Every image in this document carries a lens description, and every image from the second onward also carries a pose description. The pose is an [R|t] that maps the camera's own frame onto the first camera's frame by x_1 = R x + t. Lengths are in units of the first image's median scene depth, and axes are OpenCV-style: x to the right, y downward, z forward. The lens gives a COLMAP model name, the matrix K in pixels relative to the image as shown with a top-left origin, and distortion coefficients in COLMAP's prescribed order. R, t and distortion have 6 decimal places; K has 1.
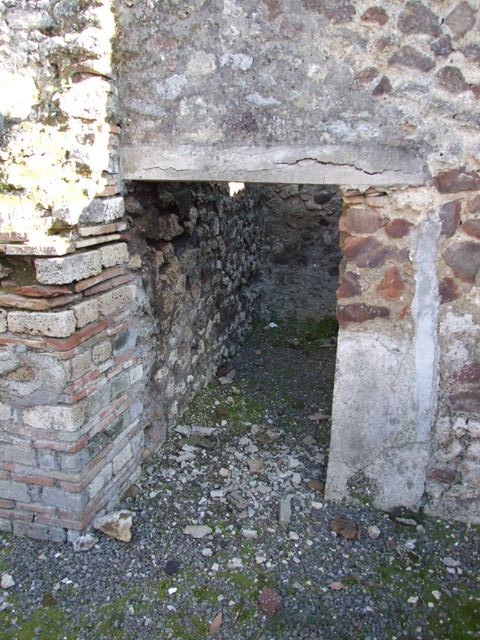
lens RADIAL K [[507.9, 0, 194.1], [0, 507.9, 249.3], [0, 0, 1]] dist [-0.072151, 0.068470]
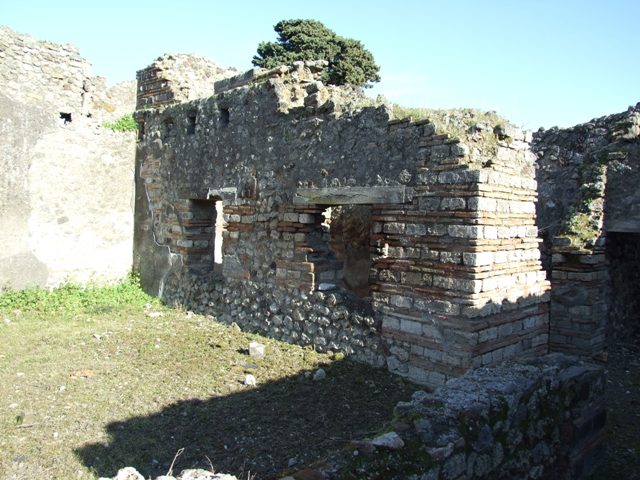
lens RADIAL K [[507.9, 0, 323.1], [0, 507.9, 232.8], [0, 0, 1]] dist [-0.072151, 0.068470]
pose [[0.895378, 0.024831, -0.444613, -0.334707], [-0.080524, 0.991013, -0.106816, 0.313153], [0.437965, 0.131443, 0.889331, -2.299466]]
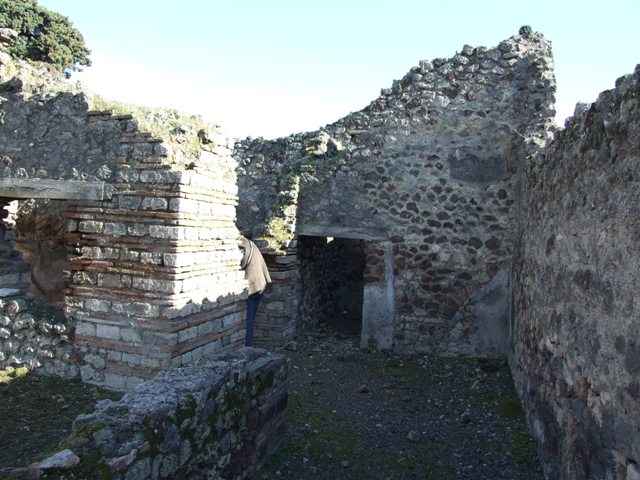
lens RADIAL K [[507.9, 0, 323.1], [0, 507.9, 232.8], [0, 0, 1]] dist [-0.072151, 0.068470]
pose [[0.994605, 0.046402, 0.092777, -0.297018], [-0.033146, 0.989648, -0.139638, 0.309251], [-0.098296, 0.135810, 0.985847, -2.295950]]
